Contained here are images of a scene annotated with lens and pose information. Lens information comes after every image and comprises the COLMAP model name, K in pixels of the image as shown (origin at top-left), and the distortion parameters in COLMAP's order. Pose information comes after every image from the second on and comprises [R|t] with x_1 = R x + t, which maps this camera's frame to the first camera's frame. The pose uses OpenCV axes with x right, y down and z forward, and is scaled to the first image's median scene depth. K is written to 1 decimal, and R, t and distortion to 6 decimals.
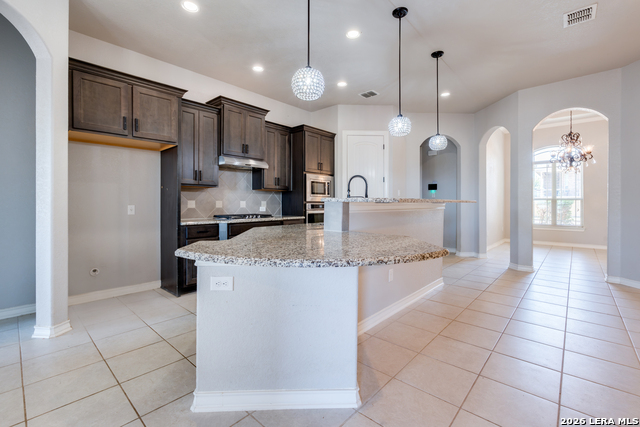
lens RADIAL K [[286.3, 0, 320.7], [0, 286.3, 214.9], [0, 0, 1]] dist [-0.003687, 0.000583]
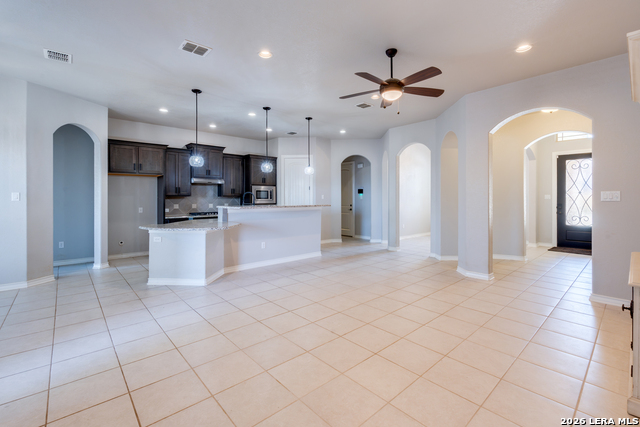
lens RADIAL K [[286.3, 0, 320.3], [0, 286.3, 210.5], [0, 0, 1]] dist [-0.003687, 0.000583]
pose [[0.995572, -0.000400, -0.093996, 0.470188], [0.000381, 1.000000, -0.000218, -0.010481], [0.093996, 0.000181, 0.995573, -0.510353]]
